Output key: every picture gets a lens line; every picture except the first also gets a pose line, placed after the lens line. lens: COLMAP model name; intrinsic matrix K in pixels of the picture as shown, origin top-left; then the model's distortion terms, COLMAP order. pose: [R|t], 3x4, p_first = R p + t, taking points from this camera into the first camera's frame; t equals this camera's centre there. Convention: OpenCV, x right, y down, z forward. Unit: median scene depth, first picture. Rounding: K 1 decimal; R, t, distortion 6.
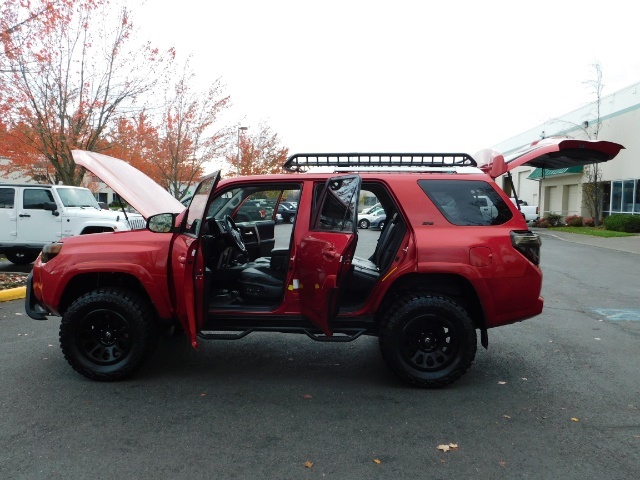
lens RADIAL K [[523.2, 0, 320.0], [0, 523.2, 240.0], [0, 0, 1]] dist [0.000189, 0.008456]
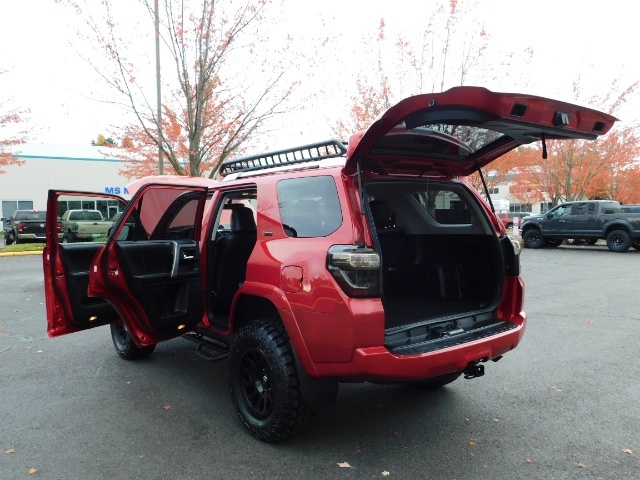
lens RADIAL K [[523.2, 0, 320.0], [0, 523.2, 240.0], [0, 0, 1]] dist [0.000189, 0.008456]
pose [[0.656961, 0.012444, -0.753821, 0.820831], [-0.027591, 0.999591, -0.007544, -0.017969], [0.753419, 0.025754, 0.657036, 0.498892]]
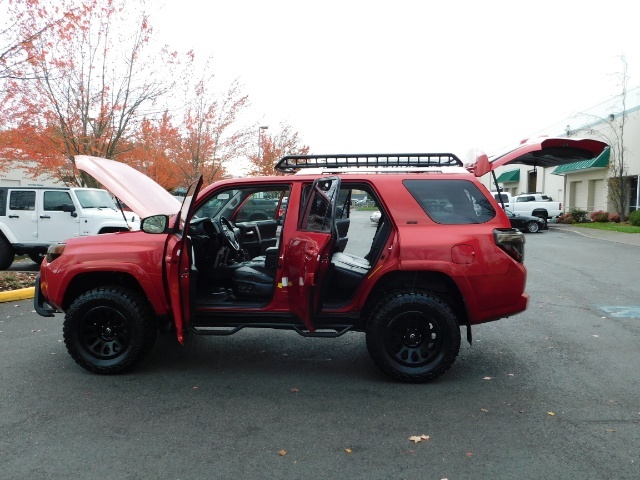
lens RADIAL K [[523.2, 0, 320.0], [0, 523.2, 240.0], [0, 0, 1]] dist [0.000189, 0.008456]
pose [[0.998882, -0.006917, -0.046760, 0.069418], [0.007122, 0.999966, 0.004208, -0.002728], [0.046729, -0.004537, 0.998897, -0.032063]]
